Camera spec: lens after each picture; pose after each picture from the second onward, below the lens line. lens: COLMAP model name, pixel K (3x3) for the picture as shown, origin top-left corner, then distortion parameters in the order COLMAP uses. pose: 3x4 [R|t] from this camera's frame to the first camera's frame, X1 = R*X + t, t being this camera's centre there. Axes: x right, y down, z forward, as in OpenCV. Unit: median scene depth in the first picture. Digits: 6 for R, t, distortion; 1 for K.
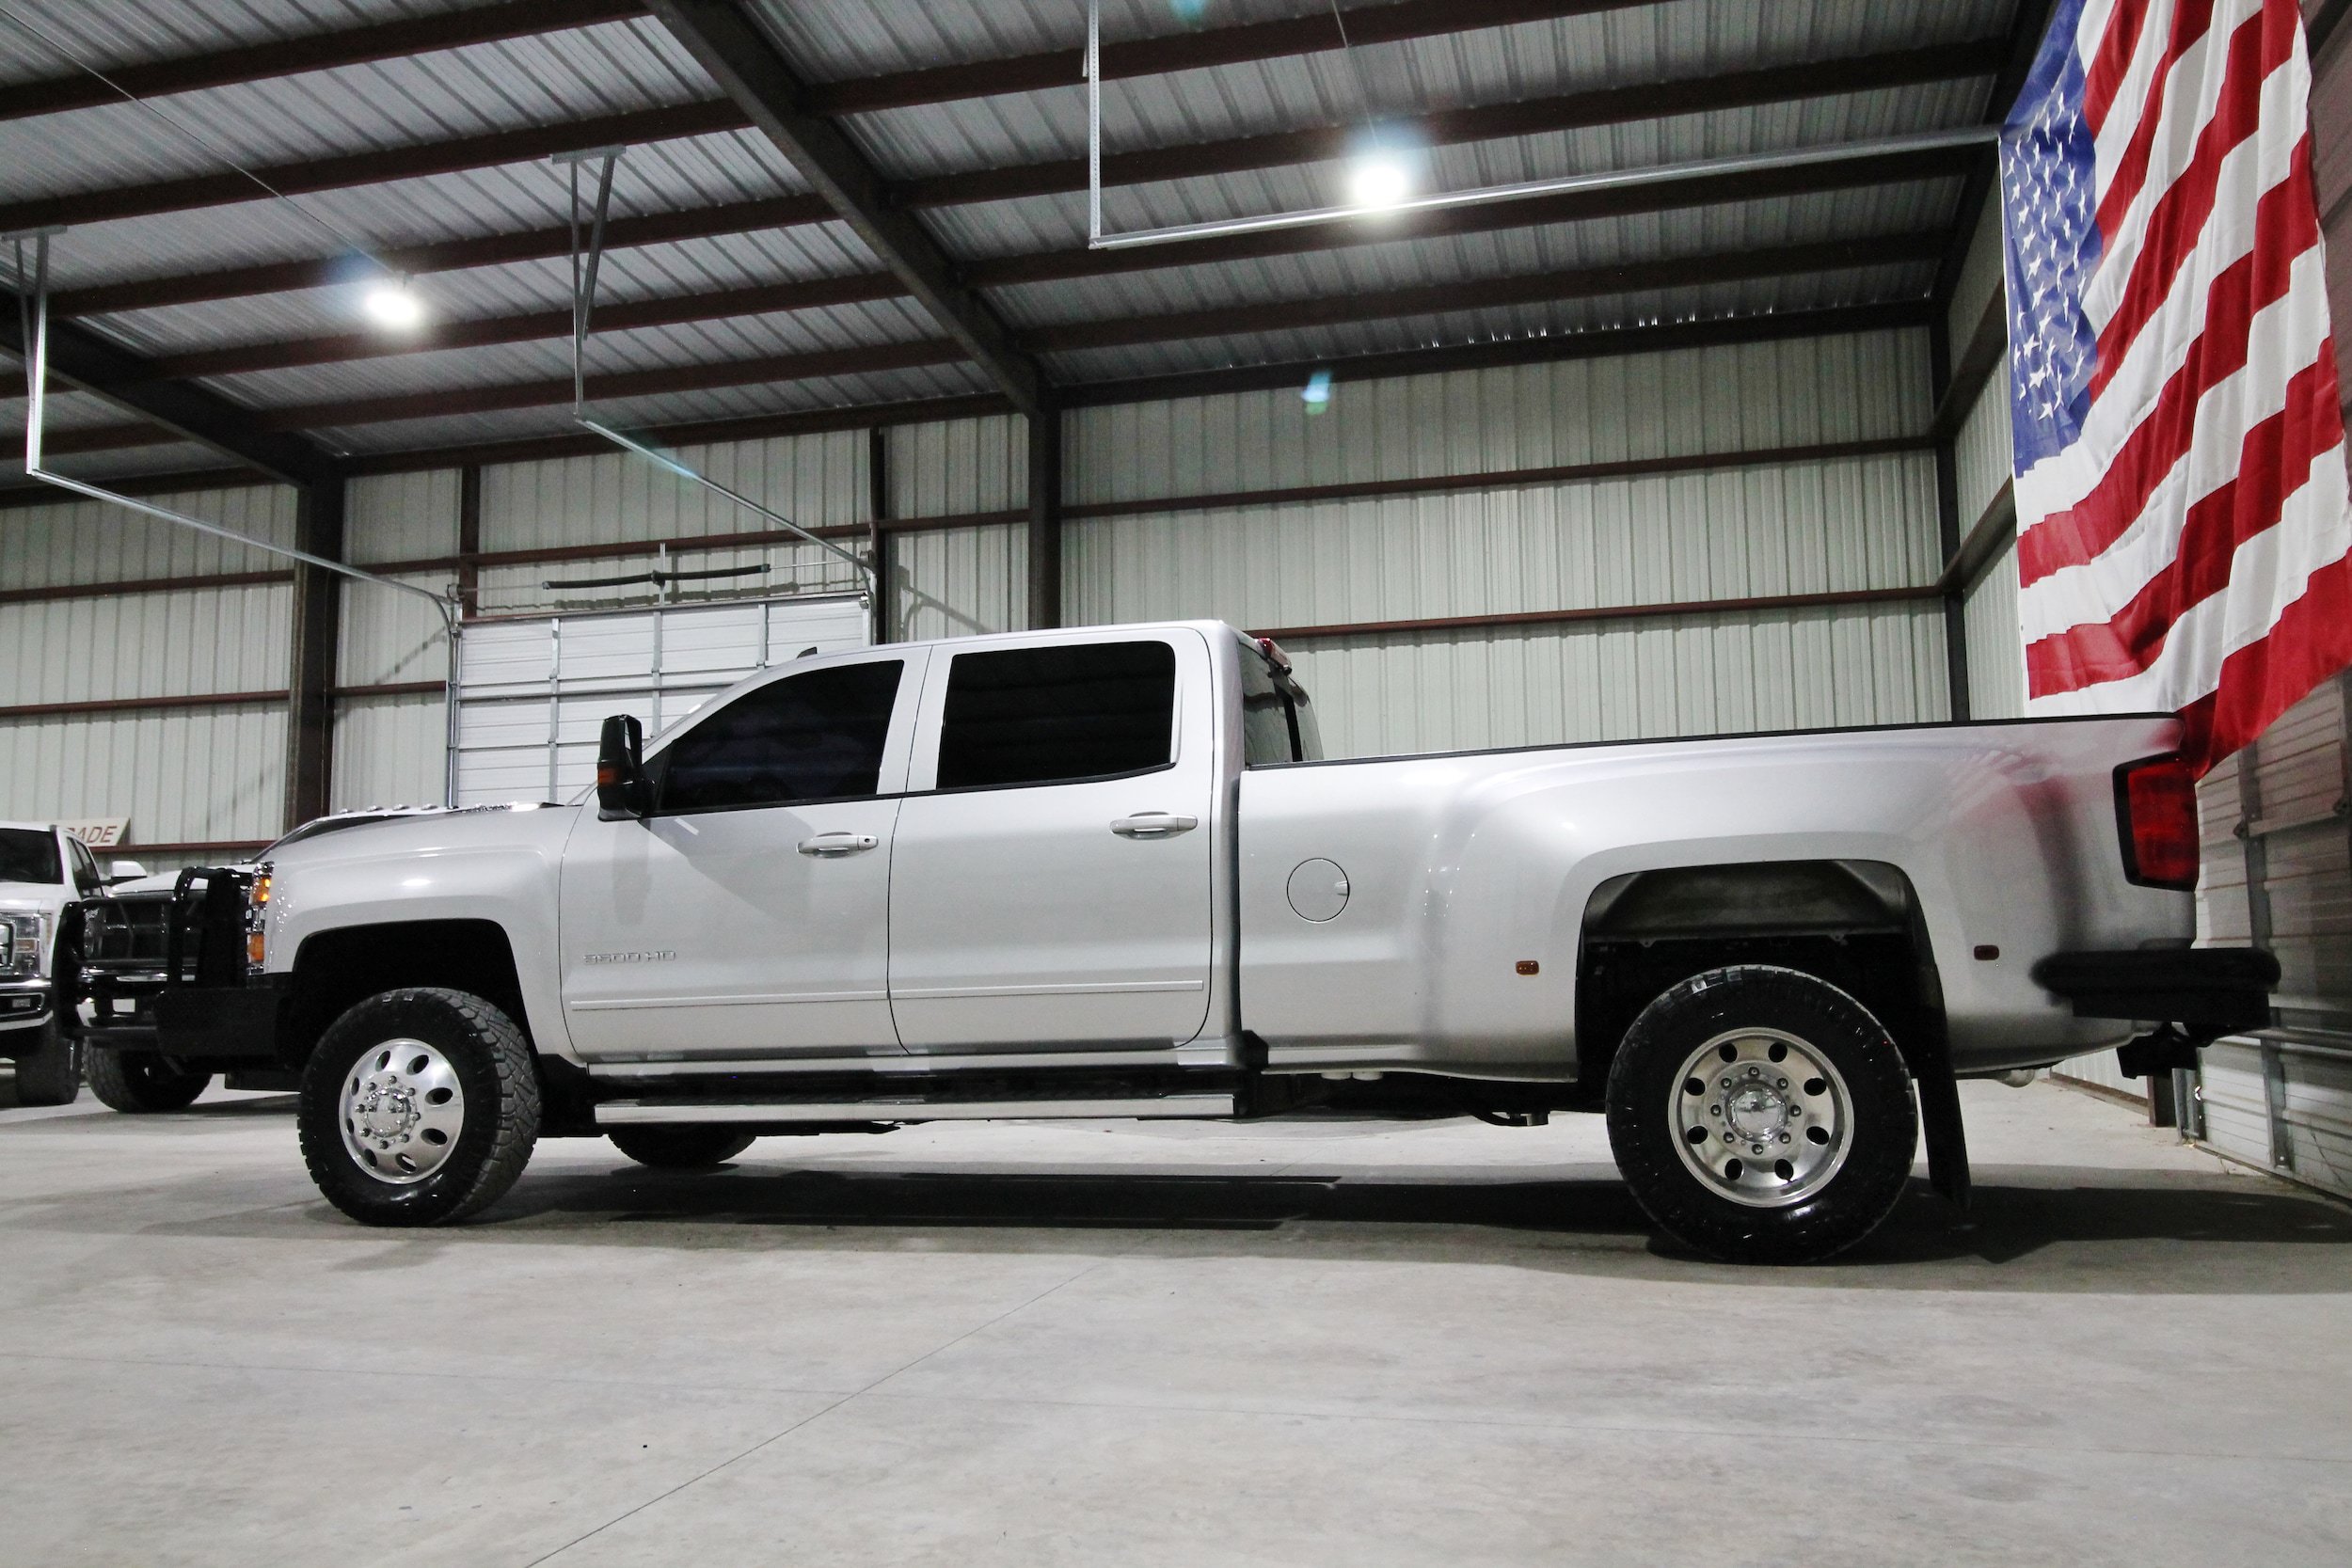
lens RADIAL K [[1839.7, 0, 1191.5], [0, 1839.7, 784.8], [0, 0, 1]] dist [0.009400, -0.002895]
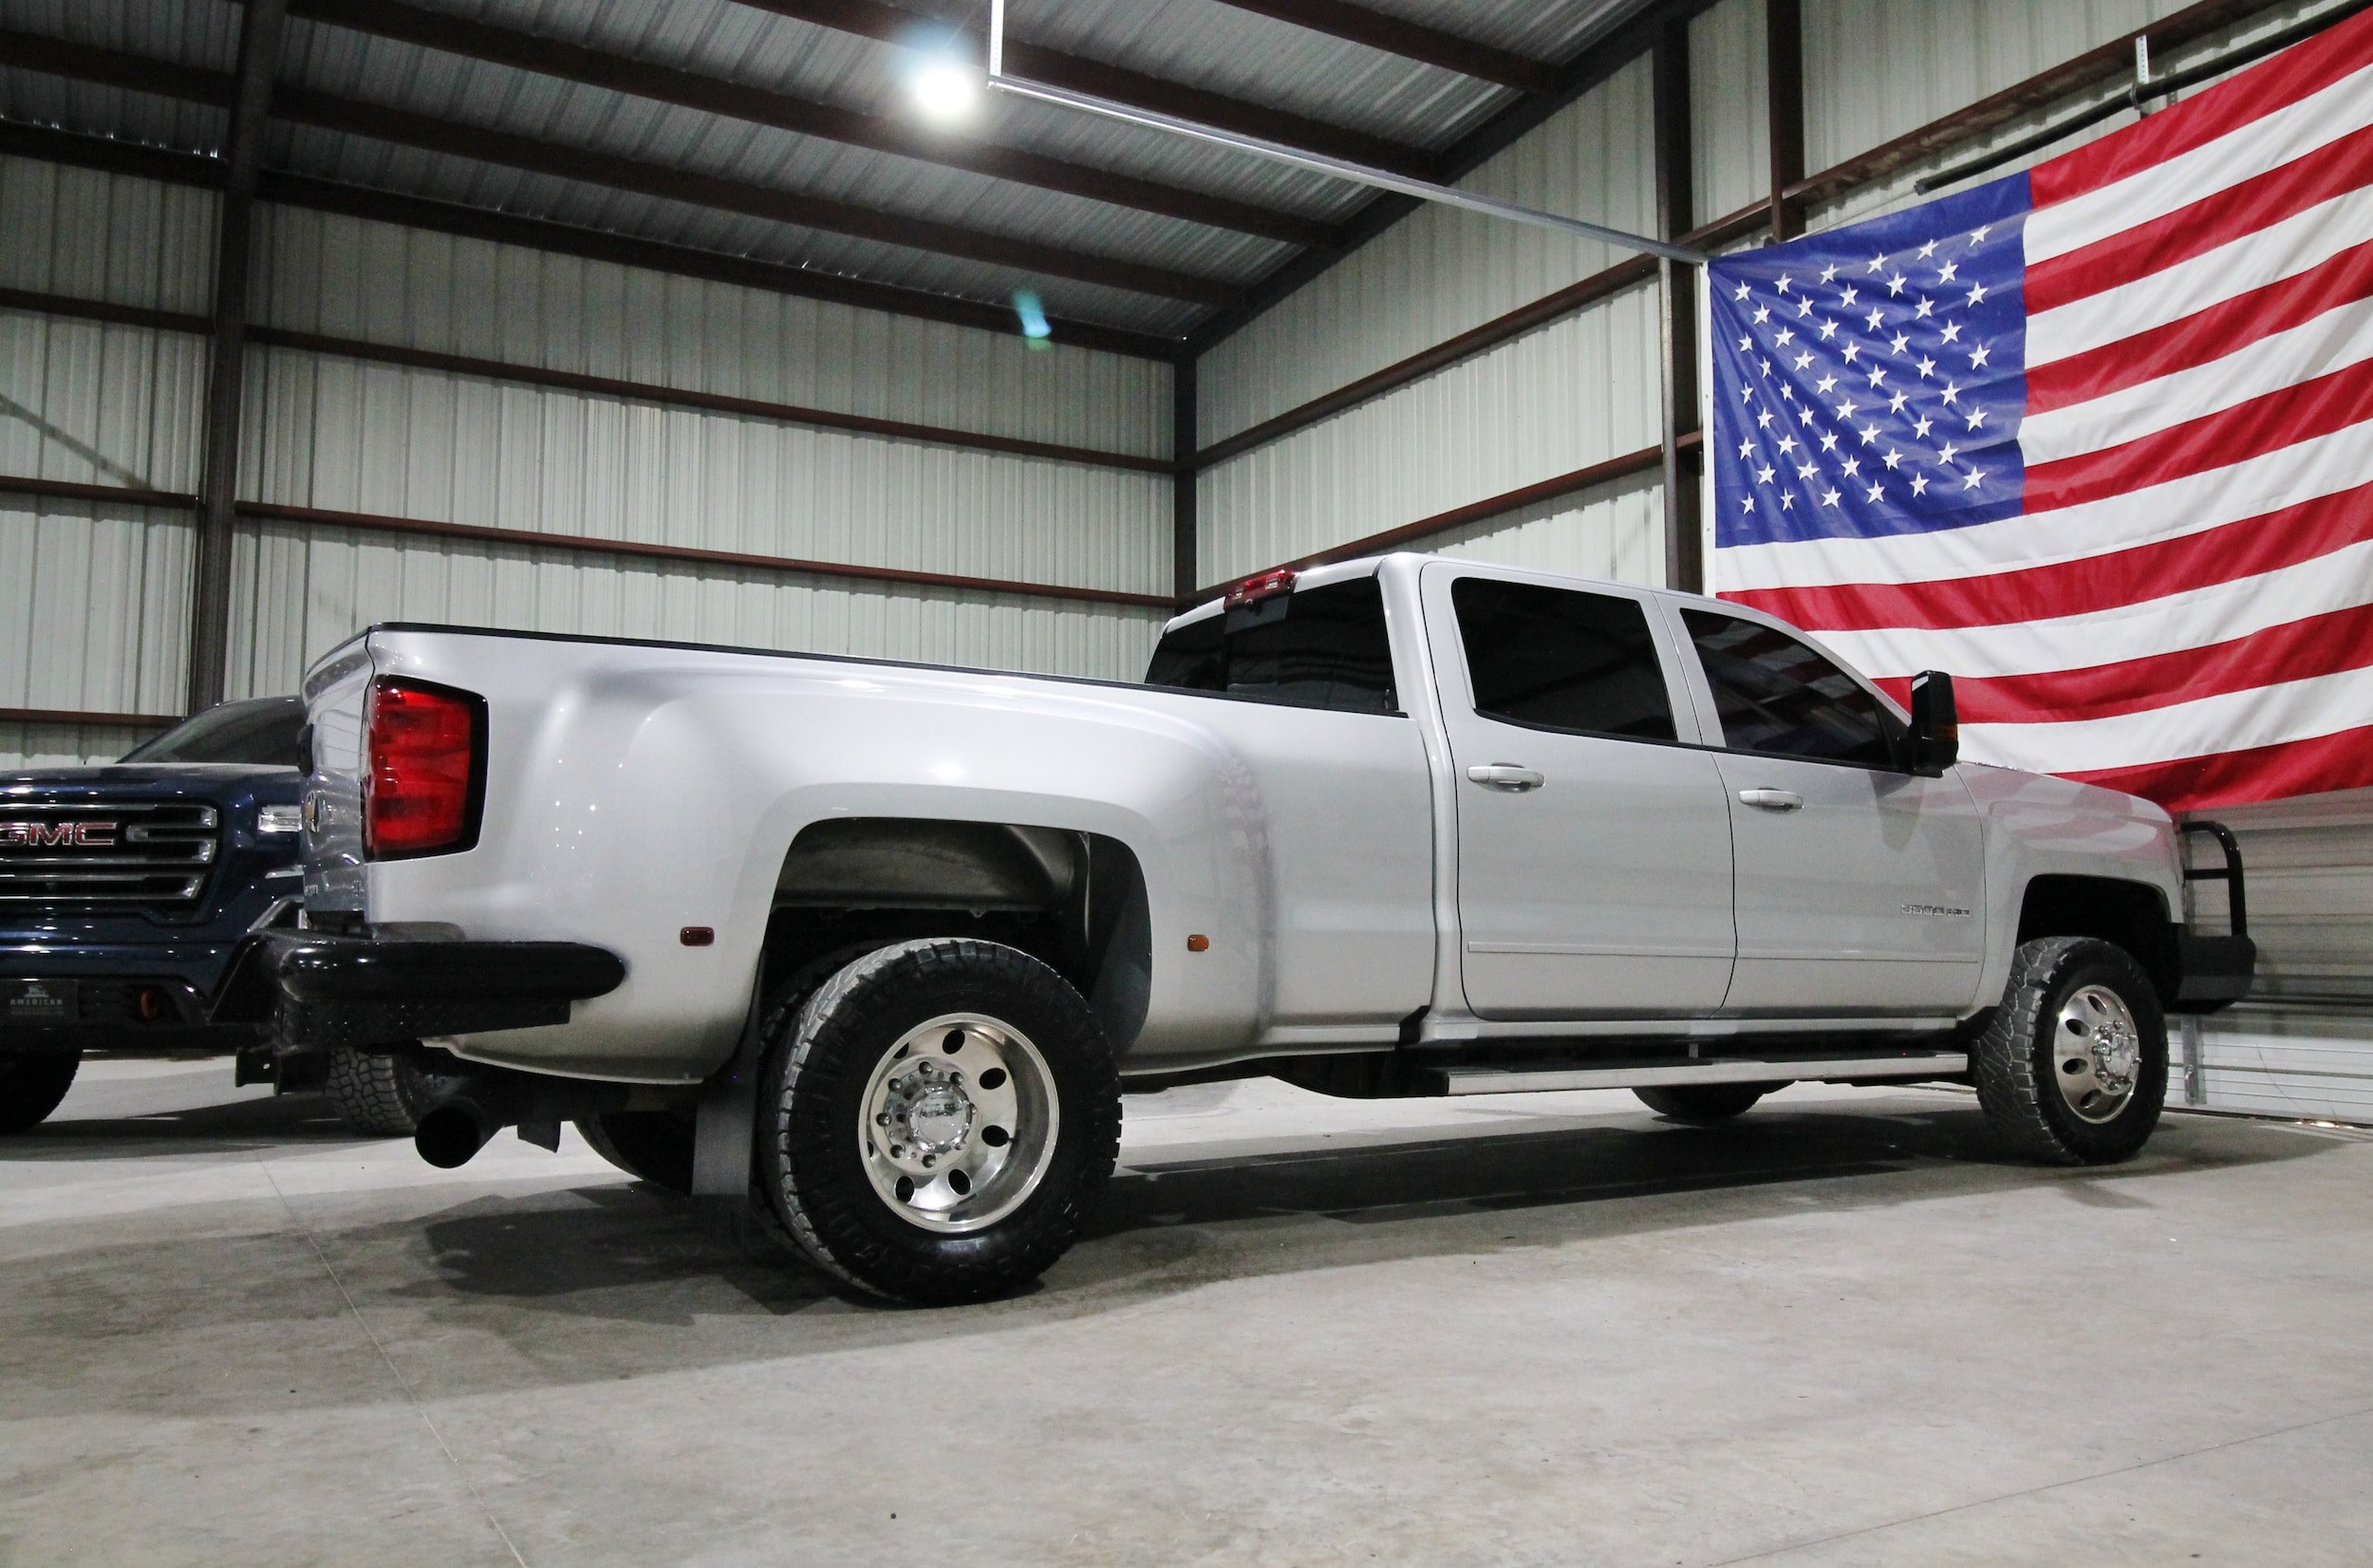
lens RADIAL K [[1817.9, 0, 1193.4], [0, 1817.9, 772.8], [0, 0, 1]] dist [0.006441, 0.000794]
pose [[0.707089, 0.074606, 0.703178, -0.333932], [-0.079459, 0.996504, -0.025826, 0.024004], [-0.702646, -0.037612, 0.710544, 0.194215]]
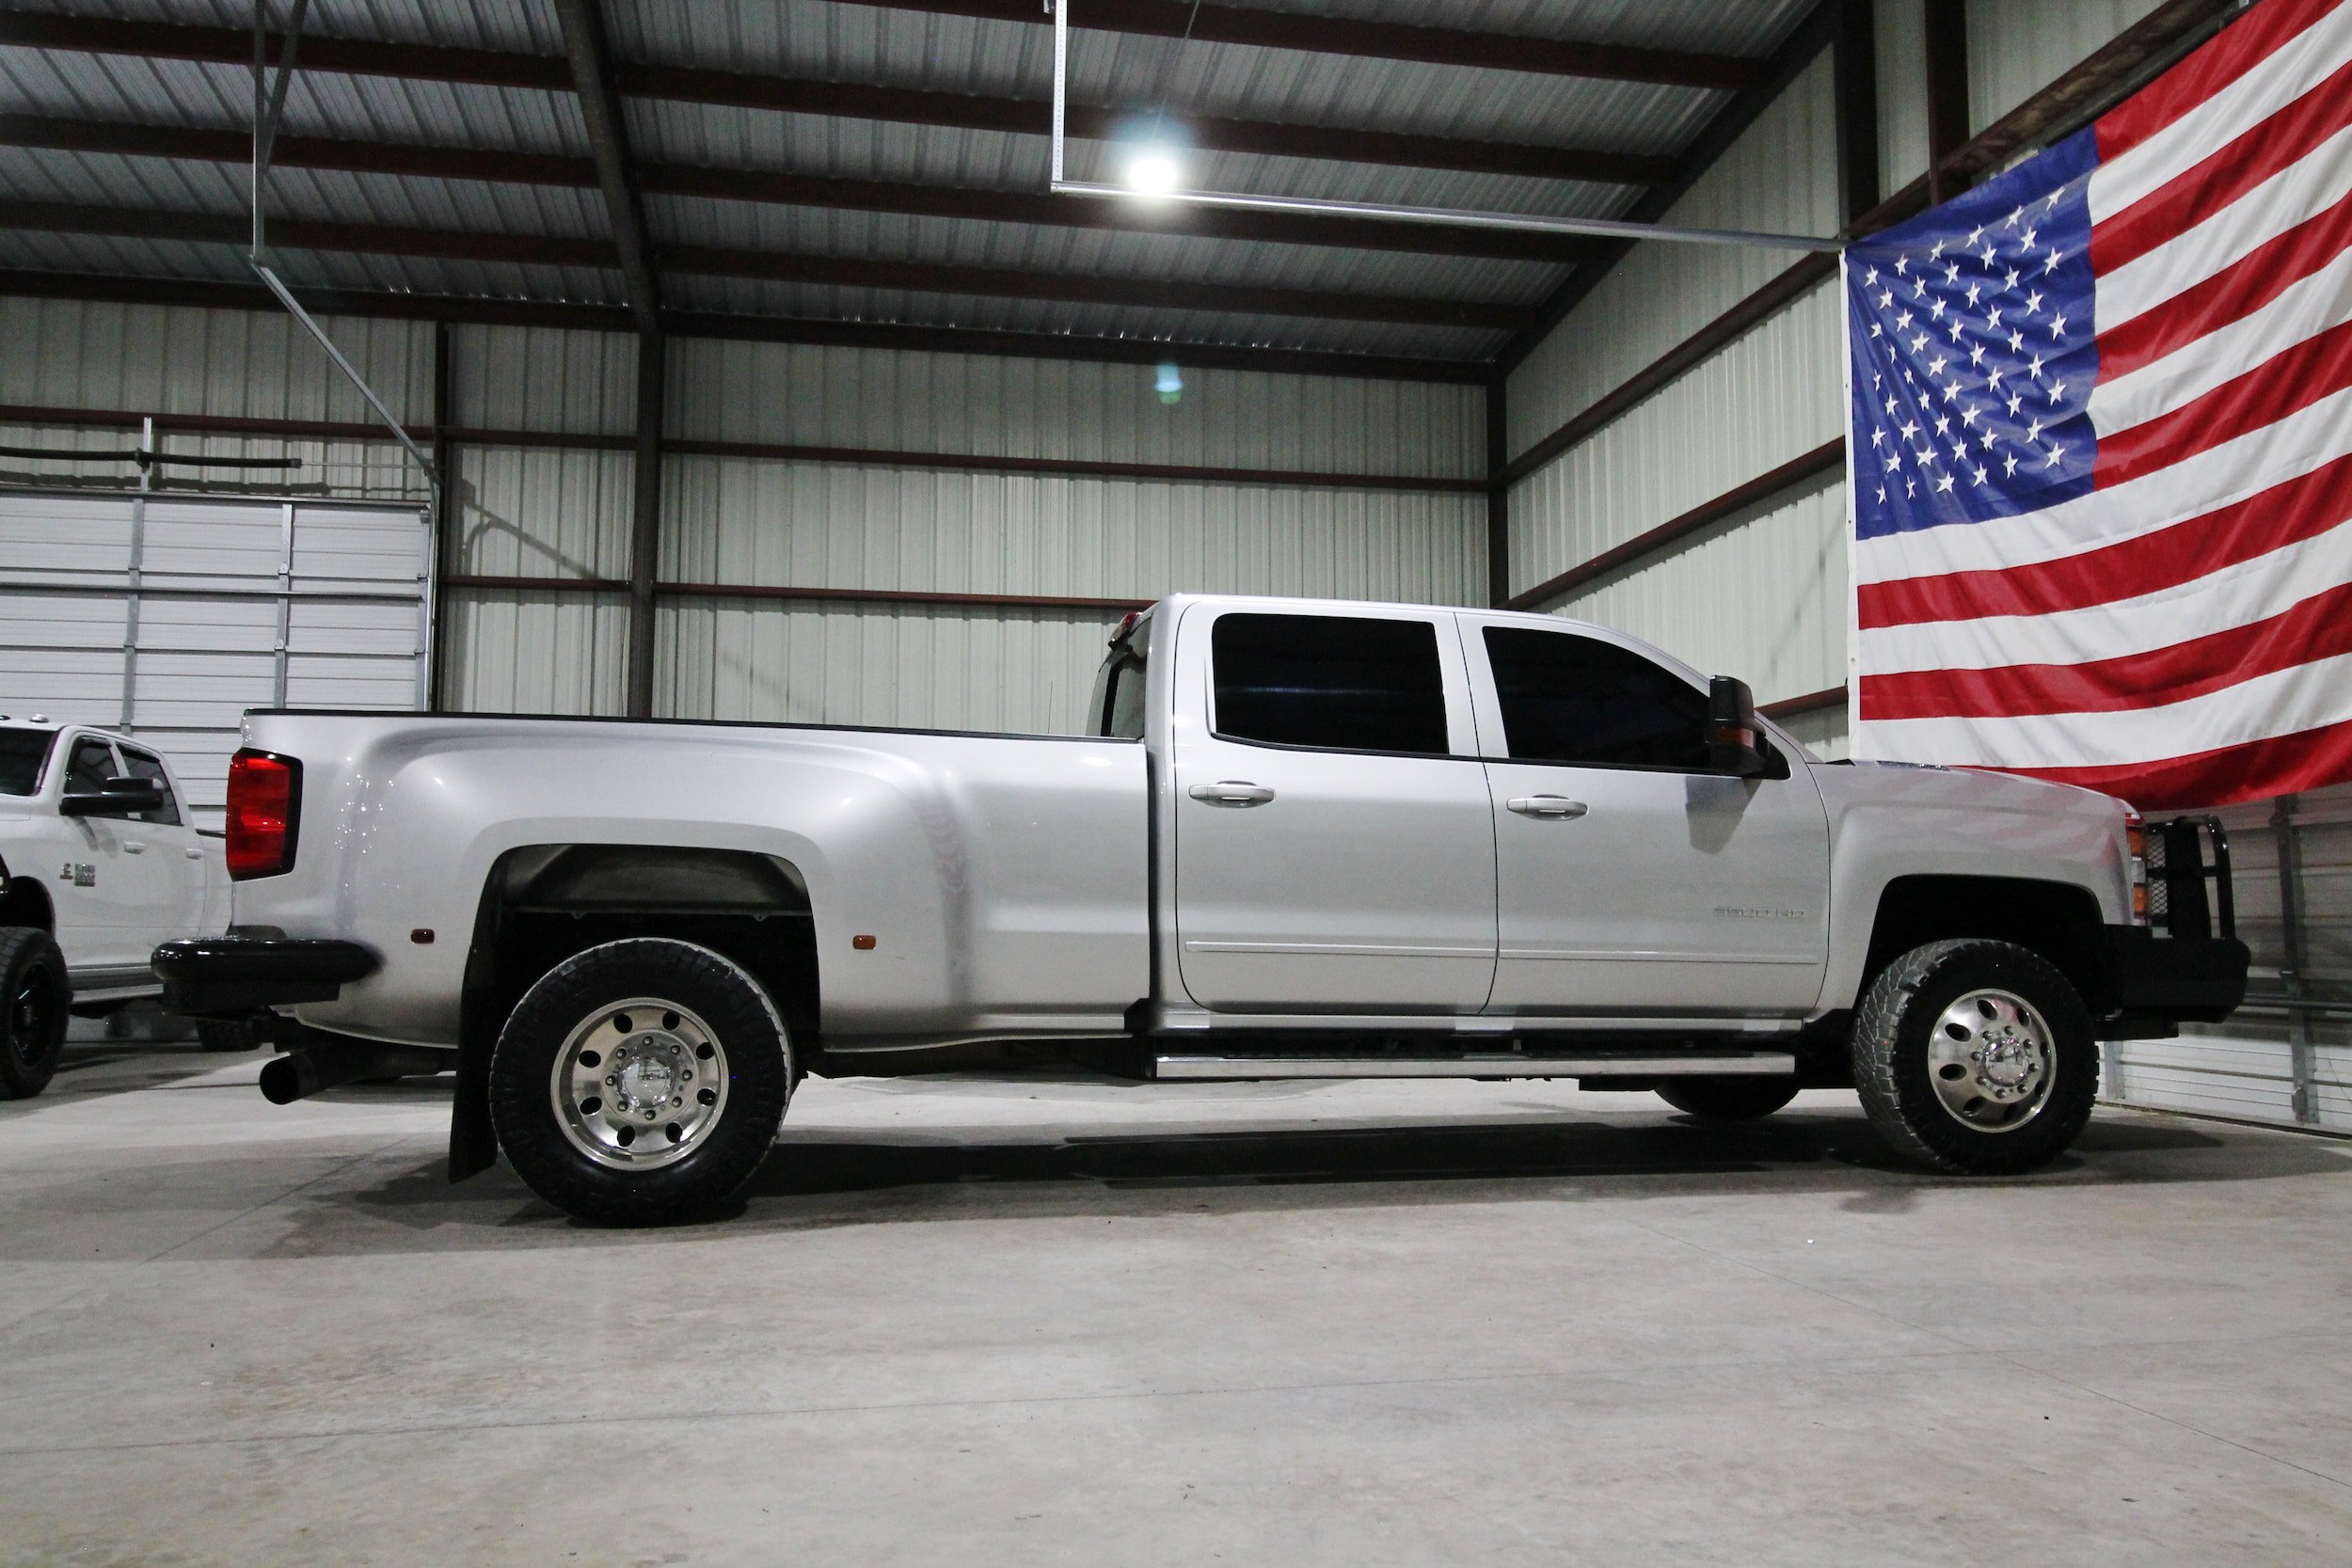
lens RADIAL K [[1762.7, 0, 1186.2], [0, 1762.7, 775.9], [0, 0, 1]] dist [0.009477, -0.006177]
pose [[0.900937, 0.052000, 0.430823, -0.225823], [-0.055654, 0.998442, -0.004127, 0.010309], [-0.430366, -0.020259, 0.902427, 0.073708]]
